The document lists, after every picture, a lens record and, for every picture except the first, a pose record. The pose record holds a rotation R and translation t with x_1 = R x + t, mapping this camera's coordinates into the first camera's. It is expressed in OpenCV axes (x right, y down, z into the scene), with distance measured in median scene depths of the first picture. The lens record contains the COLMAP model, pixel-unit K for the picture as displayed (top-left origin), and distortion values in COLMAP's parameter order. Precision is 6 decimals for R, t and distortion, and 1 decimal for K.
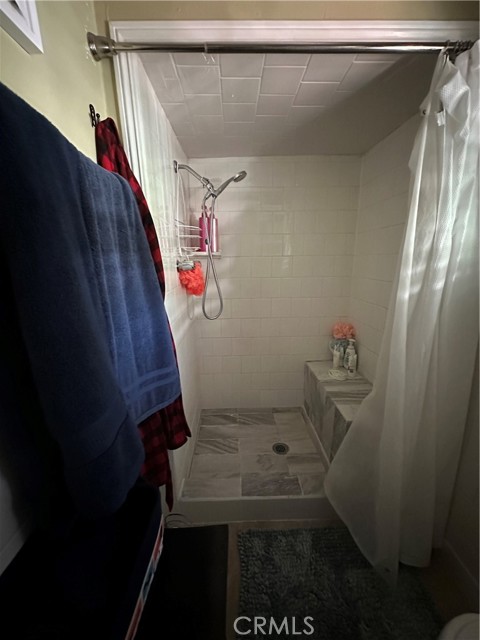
lens RADIAL K [[254.8, 0, 240.0], [0, 254.8, 320.0], [0, 0, 1]] dist [-0.004784, 0.000961]
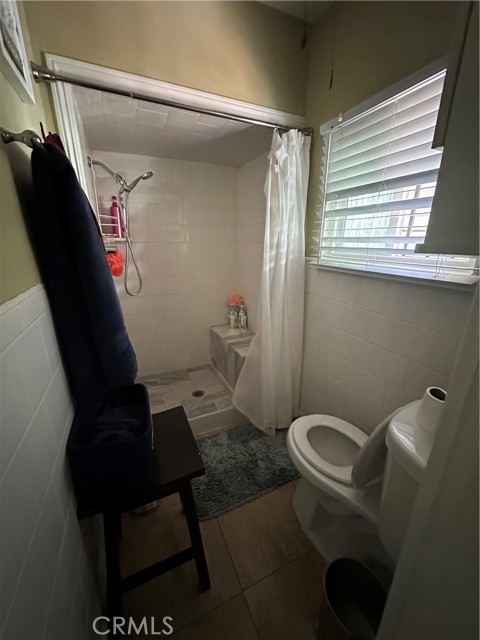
lens RADIAL K [[254.8, 0, 240.0], [0, 254.8, 320.0], [0, 0, 1]] dist [-0.004784, 0.000961]
pose [[0.916240, -0.098566, 0.388316, -0.163731], [0.076085, 0.994433, 0.072891, 0.079529], [-0.393339, -0.037240, 0.918639, -0.382059]]
